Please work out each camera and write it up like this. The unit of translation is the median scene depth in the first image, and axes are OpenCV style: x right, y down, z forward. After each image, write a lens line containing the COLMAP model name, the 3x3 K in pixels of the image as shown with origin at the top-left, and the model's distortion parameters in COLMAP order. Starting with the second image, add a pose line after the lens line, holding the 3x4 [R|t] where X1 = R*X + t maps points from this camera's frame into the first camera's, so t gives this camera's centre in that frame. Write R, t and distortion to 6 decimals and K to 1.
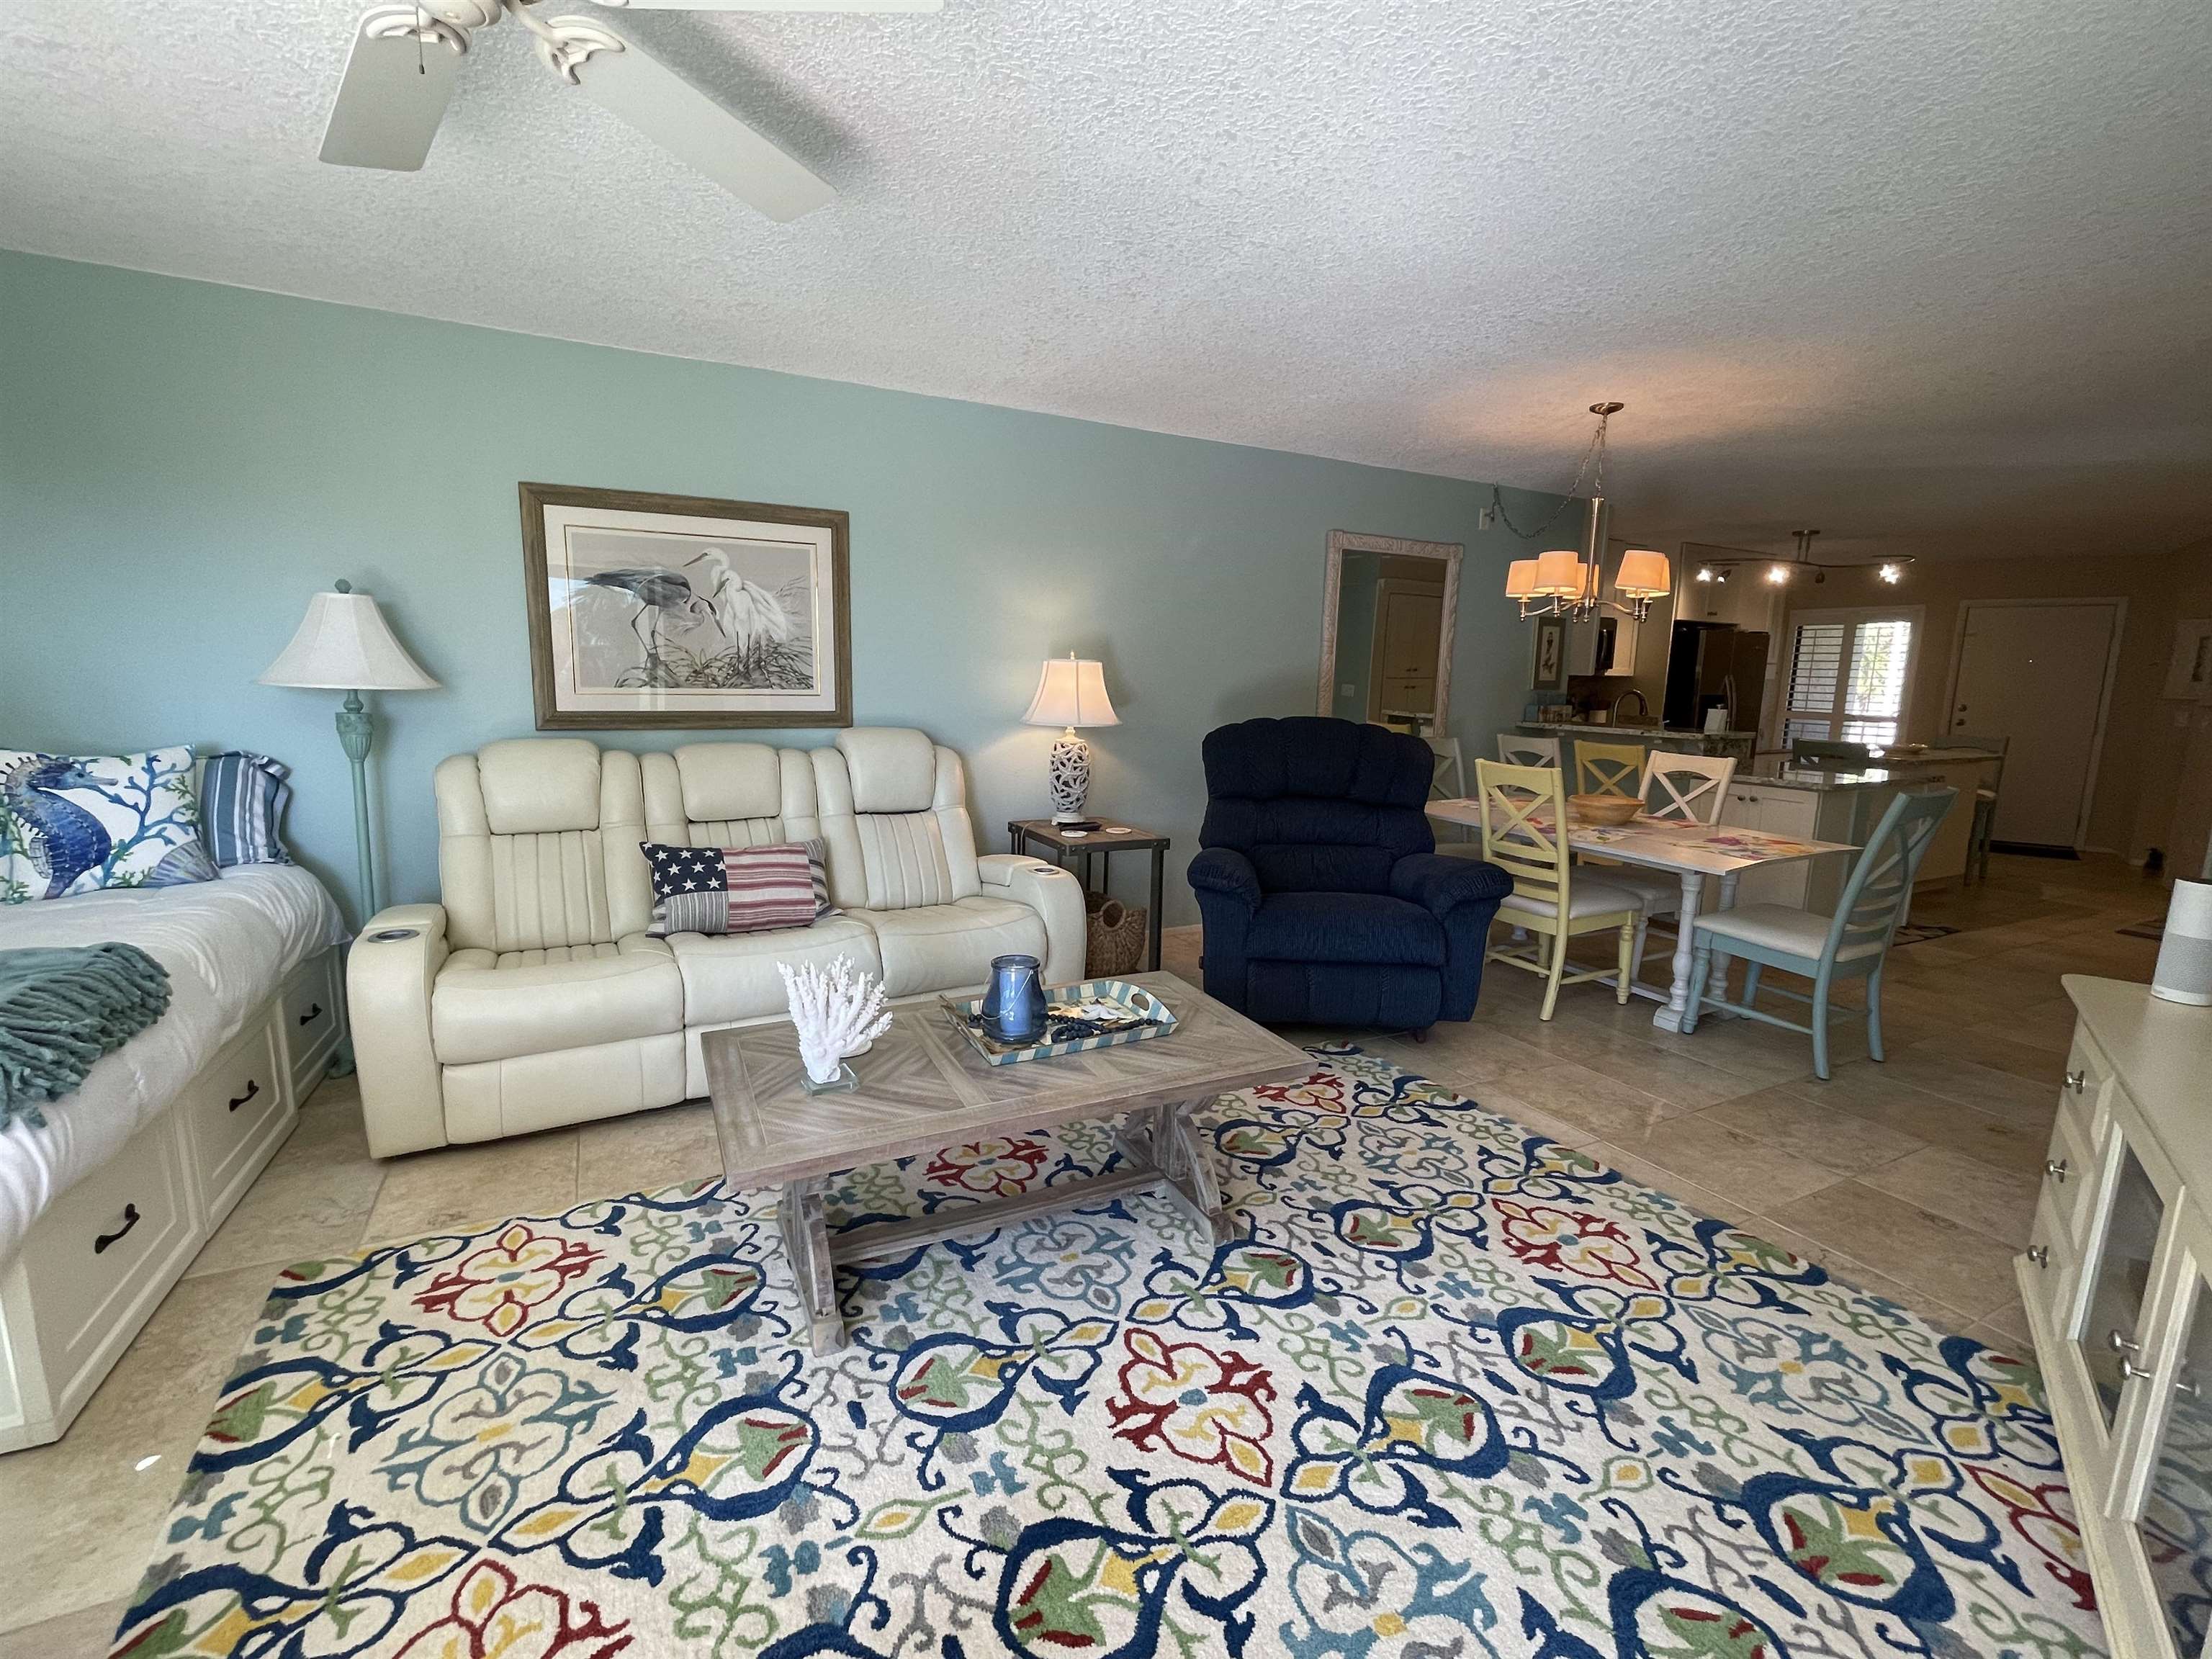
lens RADIAL K [[969.4, 0, 1096.6], [0, 969.4, 826.5], [0, 0, 1]] dist [-0.014138, 0.008882]
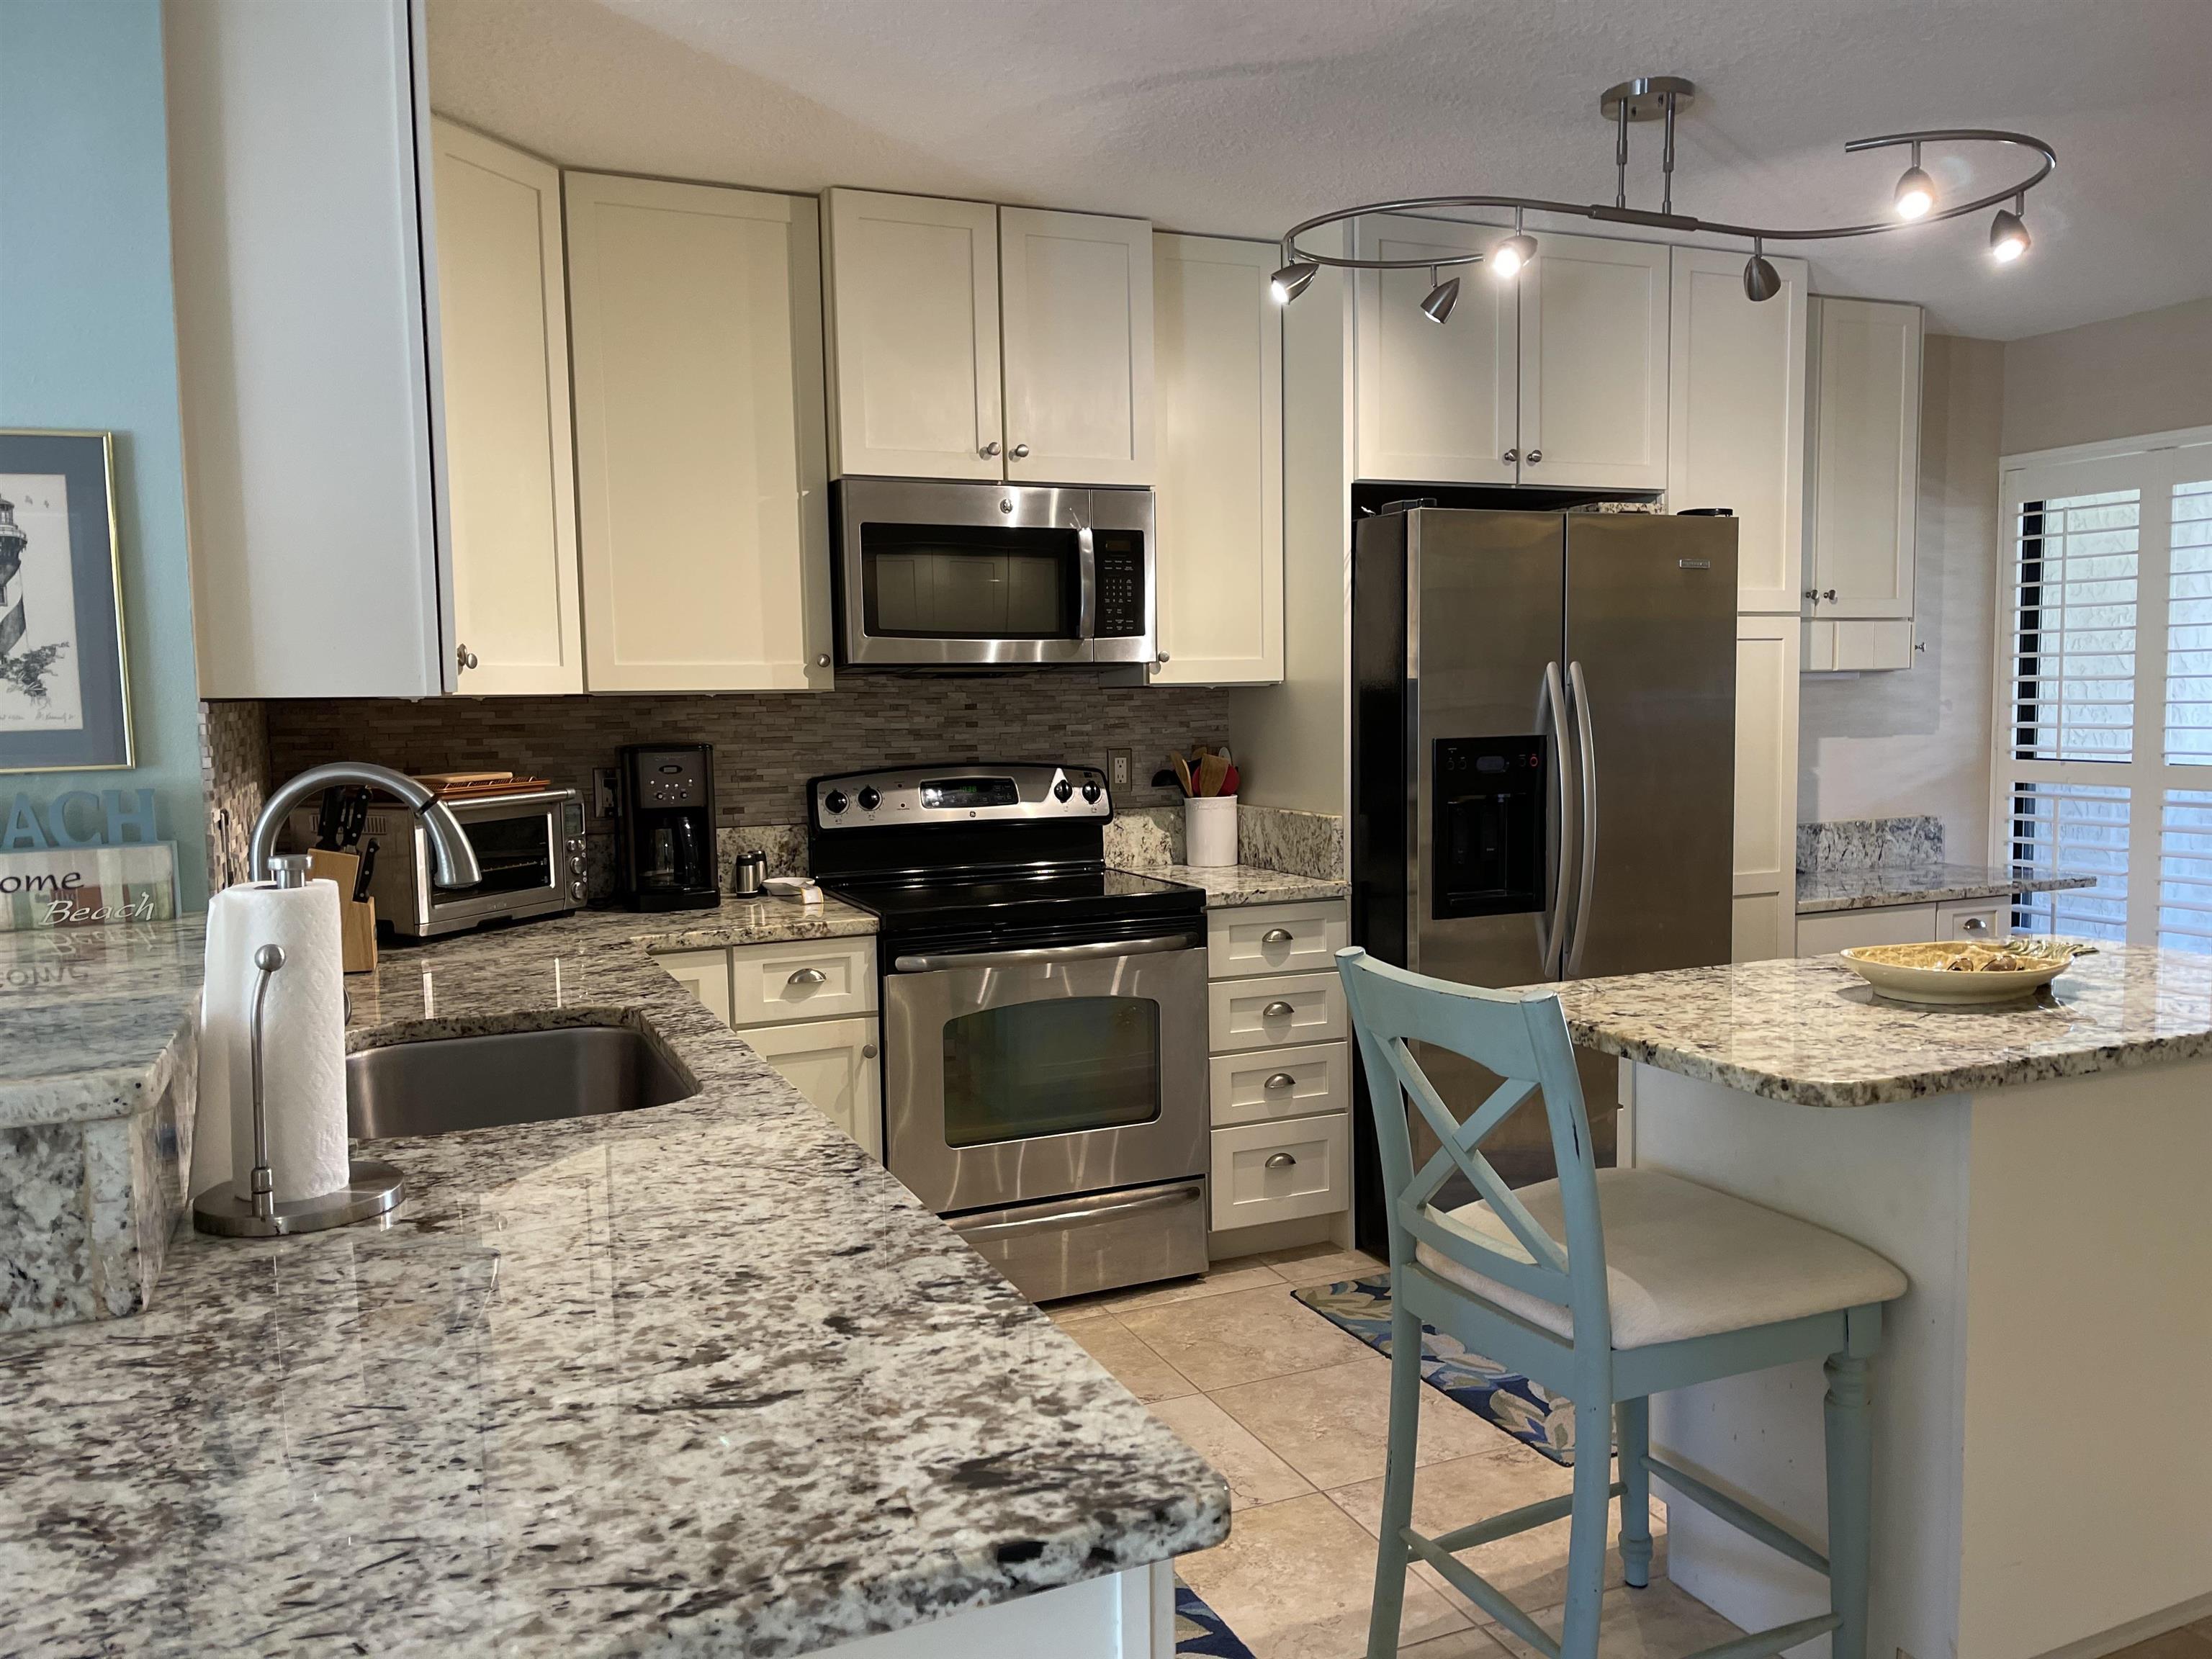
lens RADIAL K [[1681.7, 0, 1117.0], [0, 1681.7, 836.3], [0, 0, 1]] dist [0.118676, -0.166957]
pose [[0.997383, -0.032684, -0.064493, 1.746946], [0.027723, 0.996694, -0.076375, -0.225613], [0.066776, 0.074387, 0.994991, 1.567726]]
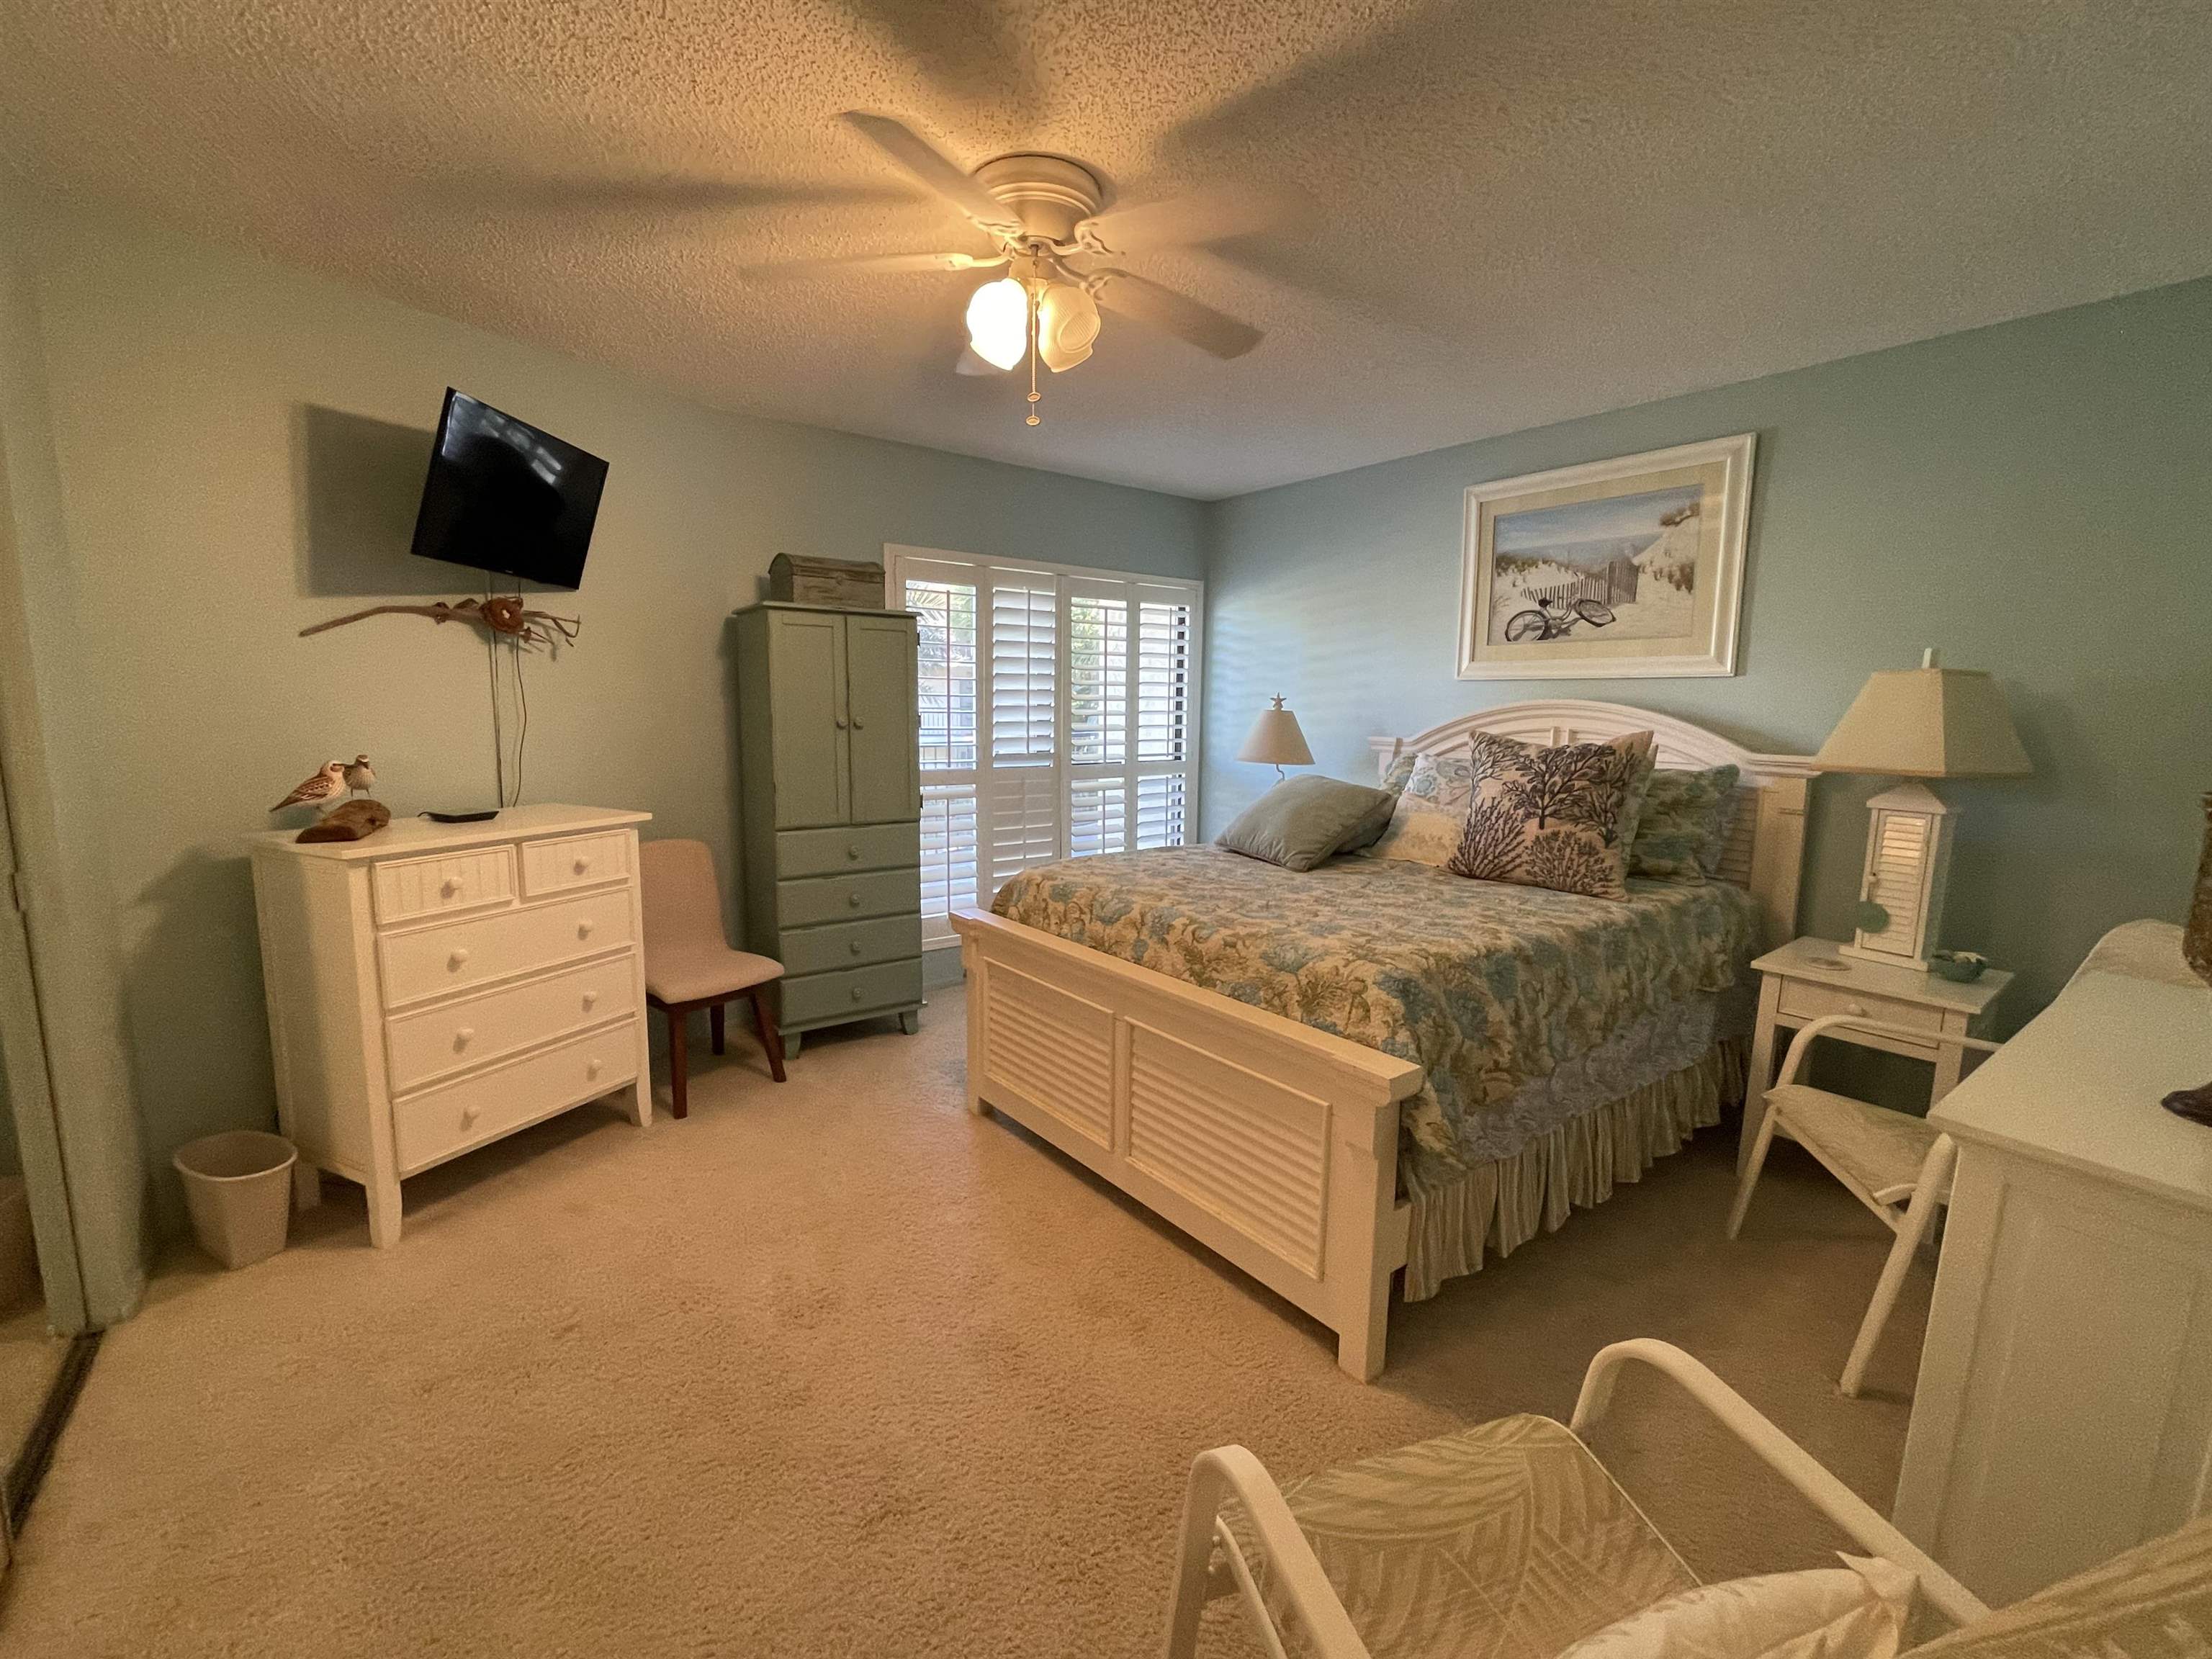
lens RADIAL K [[942.3, 0, 1102.0], [0, 942.3, 826.9], [0, 0, 1]] dist [-0.001251, -0.000125]
pose [[-0.178511, -0.158588, 0.971073, 0.907720], [0.142086, 0.972426, 0.184929, -0.682511], [-0.973625, 0.170987, -0.151056, 4.104226]]
